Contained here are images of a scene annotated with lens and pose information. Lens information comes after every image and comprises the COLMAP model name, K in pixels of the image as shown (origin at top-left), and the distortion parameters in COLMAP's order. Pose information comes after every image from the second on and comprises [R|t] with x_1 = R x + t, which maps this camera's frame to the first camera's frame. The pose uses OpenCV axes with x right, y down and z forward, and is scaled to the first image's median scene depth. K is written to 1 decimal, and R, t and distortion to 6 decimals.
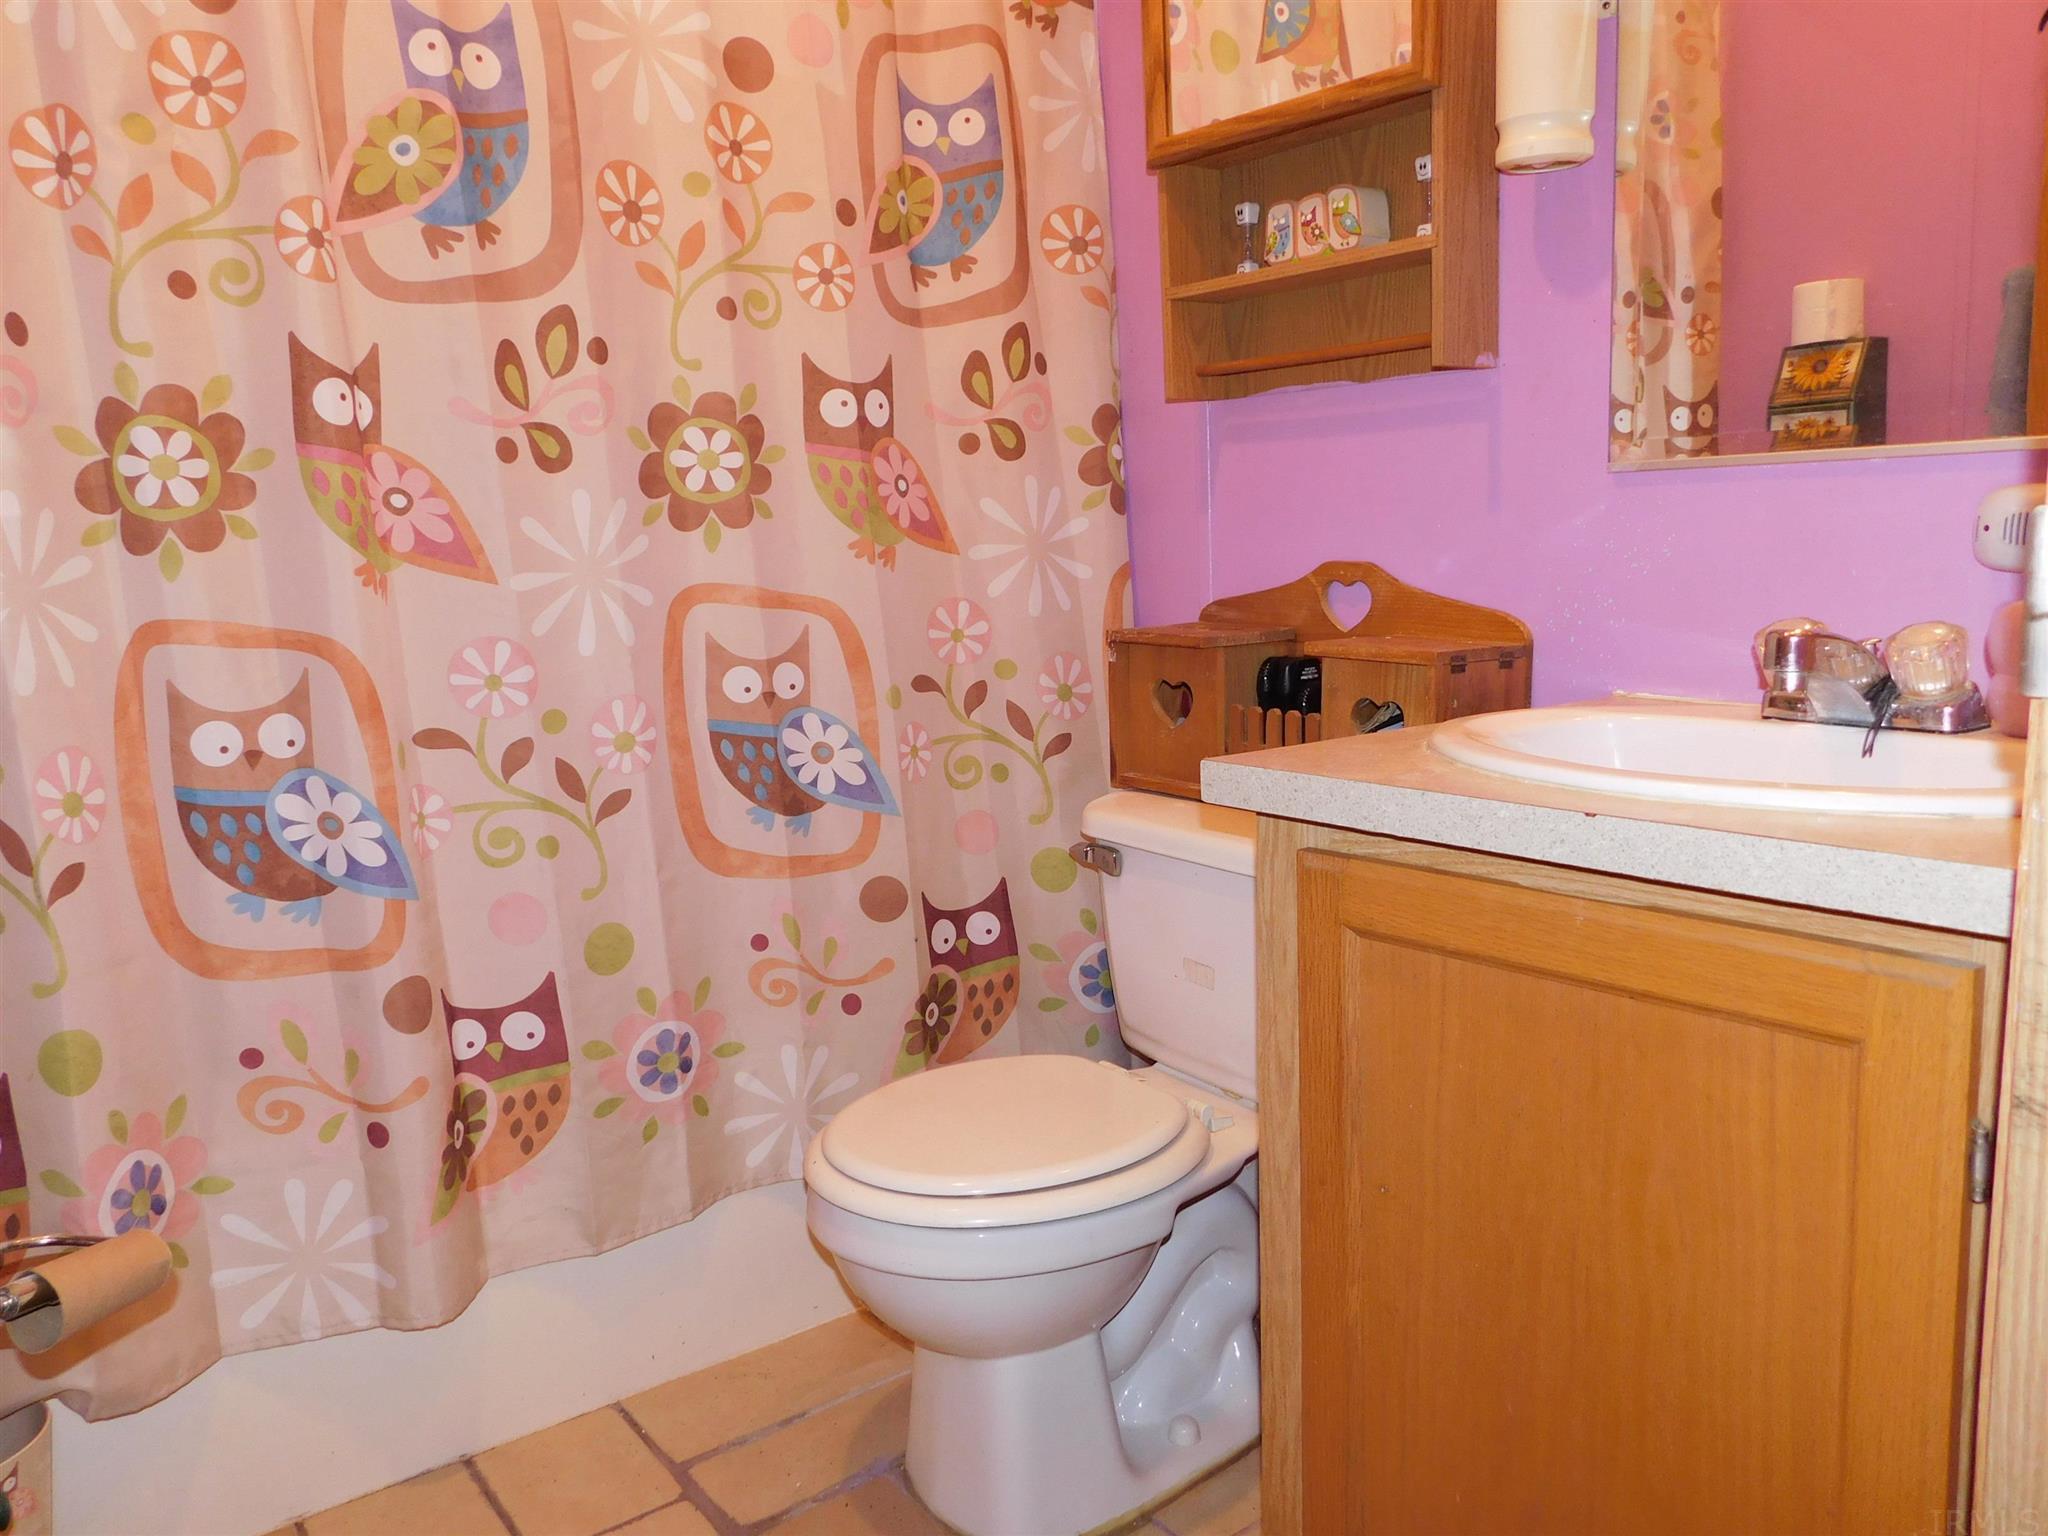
lens RADIAL K [[1497.5, 0, 1022.1], [0, 1497.5, 768.6], [0, 0, 1]] dist [-0.003072, 0.001008]
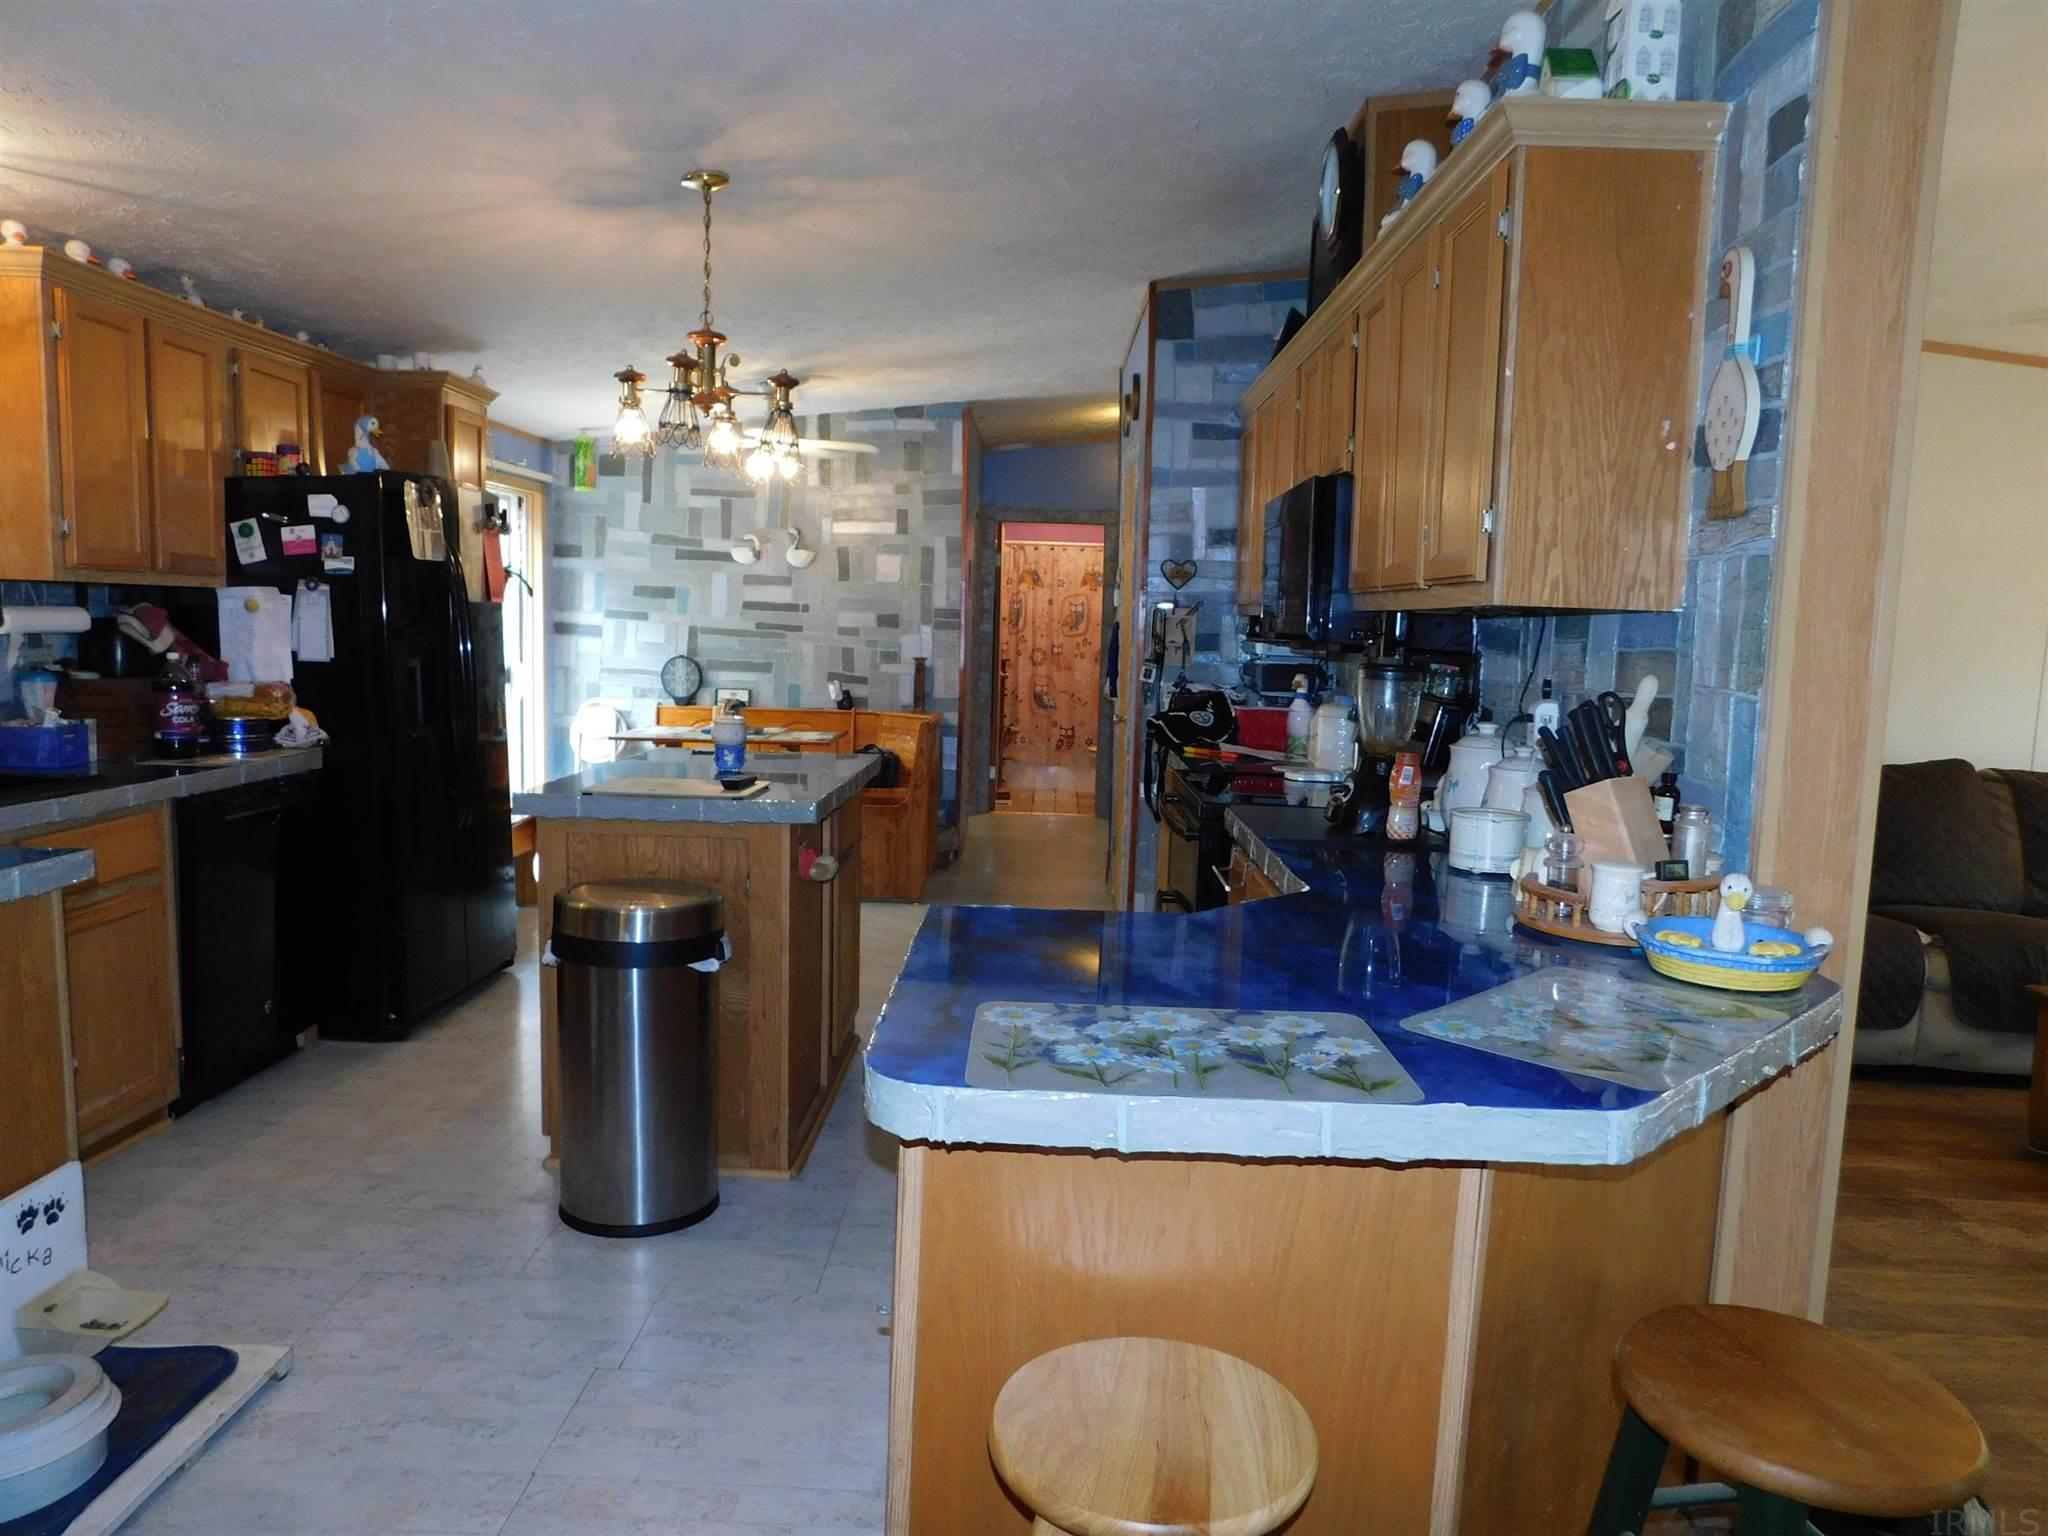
lens RADIAL K [[1379.9, 0, 1022.4], [0, 1379.9, 768.3], [0, 0, 1]] dist [-0.045574, 0.027160]
pose [[0.760886, 0.125371, -0.636658, 4.307325], [-0.154202, 0.987986, 0.010264, 0.353295], [0.630296, 0.090364, 0.771078, -4.912855]]
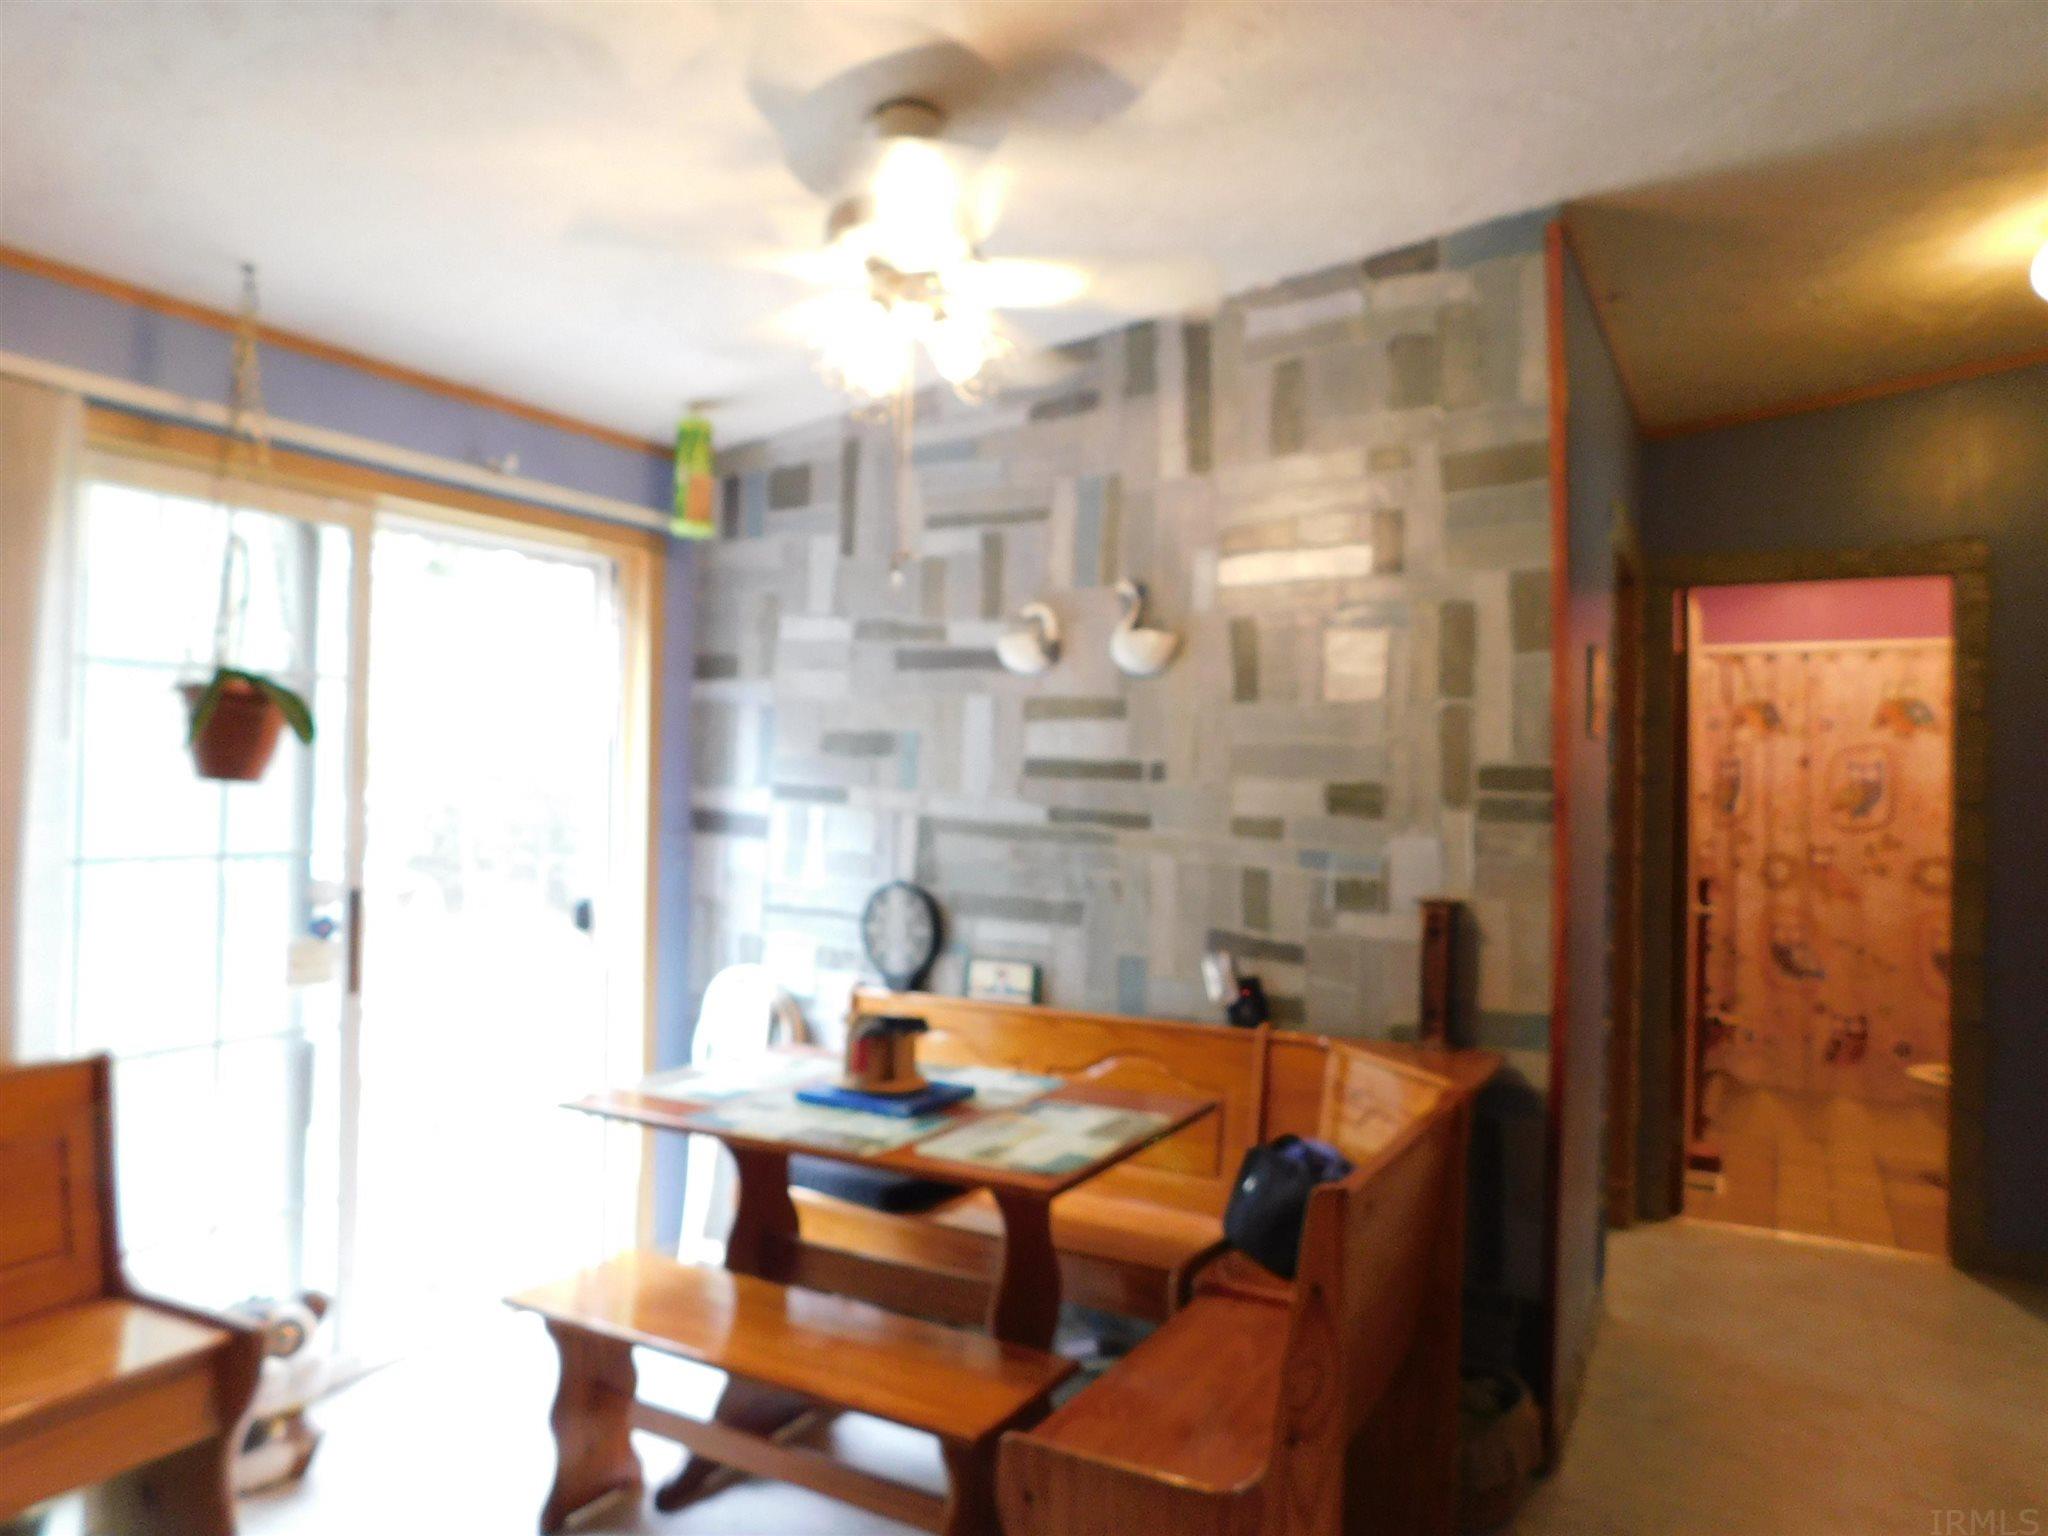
lens RADIAL K [[1379.9, 0, 1030.7], [0, 1379.9, 762.2], [0, 0, 1]] dist [-0.045574, 0.027160]
pose [[0.376885, 0.021286, -0.926015, 2.170260], [-0.172552, 0.983849, -0.047613, 0.051371], [0.910046, 0.177731, 0.374471, -2.412128]]
